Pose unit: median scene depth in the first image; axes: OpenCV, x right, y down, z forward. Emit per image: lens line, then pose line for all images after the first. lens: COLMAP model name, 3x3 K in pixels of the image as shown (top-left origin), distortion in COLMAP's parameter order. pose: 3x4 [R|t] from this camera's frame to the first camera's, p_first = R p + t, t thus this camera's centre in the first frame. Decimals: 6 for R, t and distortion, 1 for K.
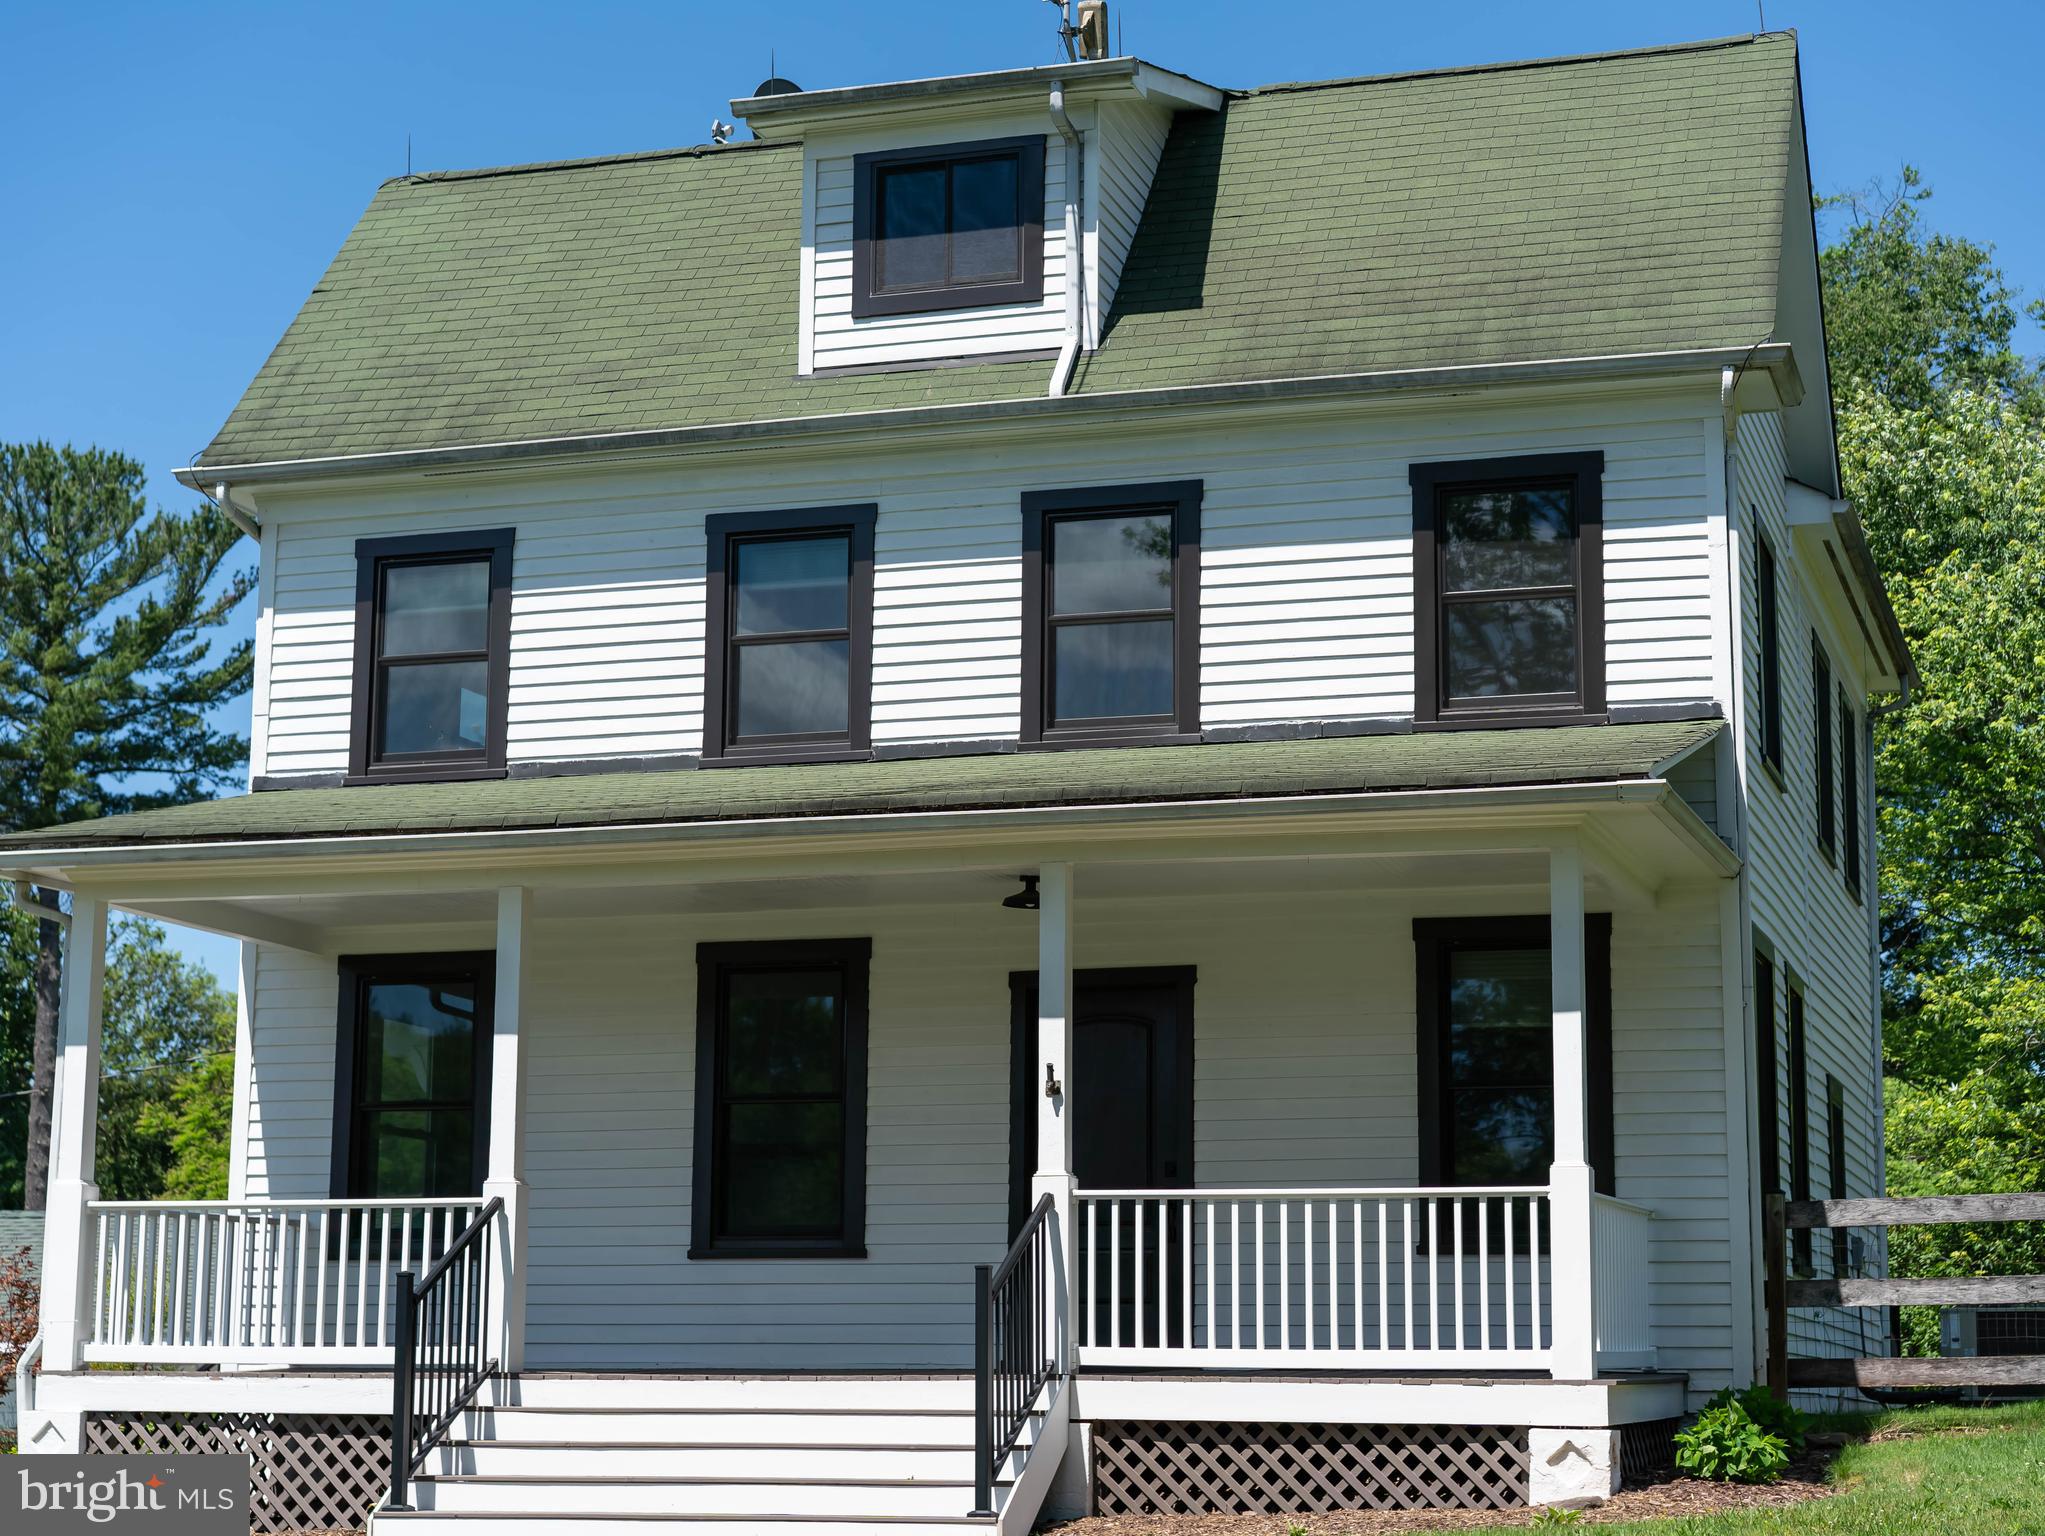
lens RADIAL K [[3575.1, 0, 1005.3], [0, 3575.1, 725.5], [0, 0, 1]] dist [-0.021298, 0.000000]
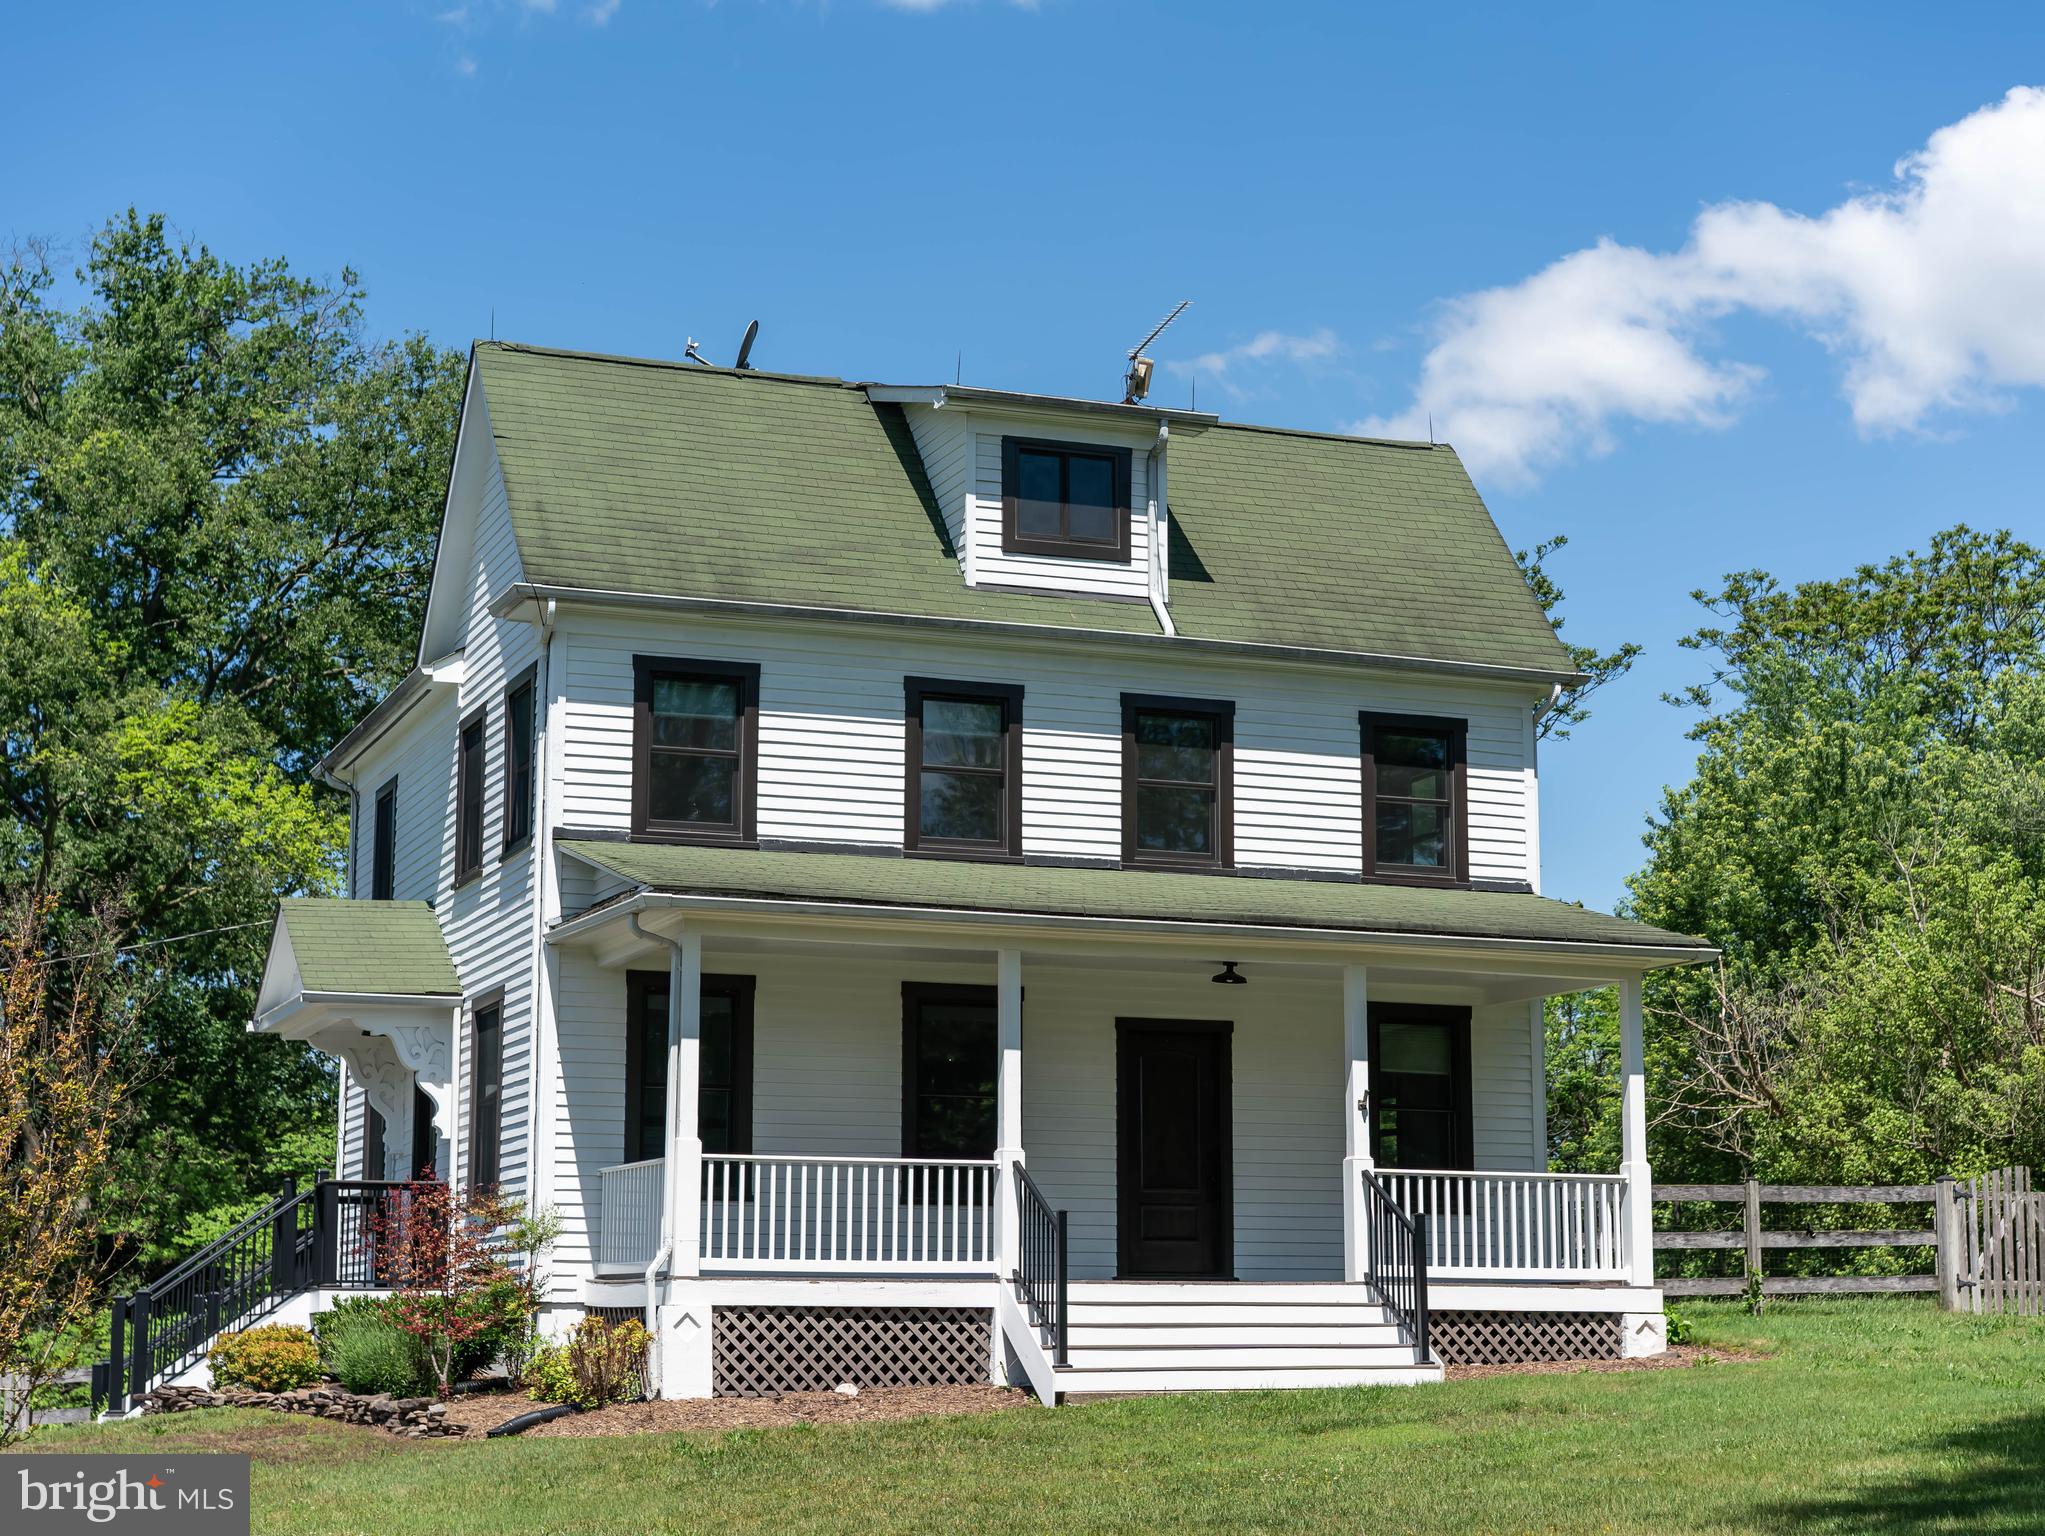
lens RADIAL K [[3575.1, 0, 1054.1], [0, 3575.1, 731.6], [0, 0, 1]] dist [-0.021298, 0.000000]
pose [[0.768683, 0.106153, 0.630760, -0.984713], [-0.113162, 0.993146, -0.029234, -0.002834], [-0.629541, -0.048907, 0.775427, -0.136480]]
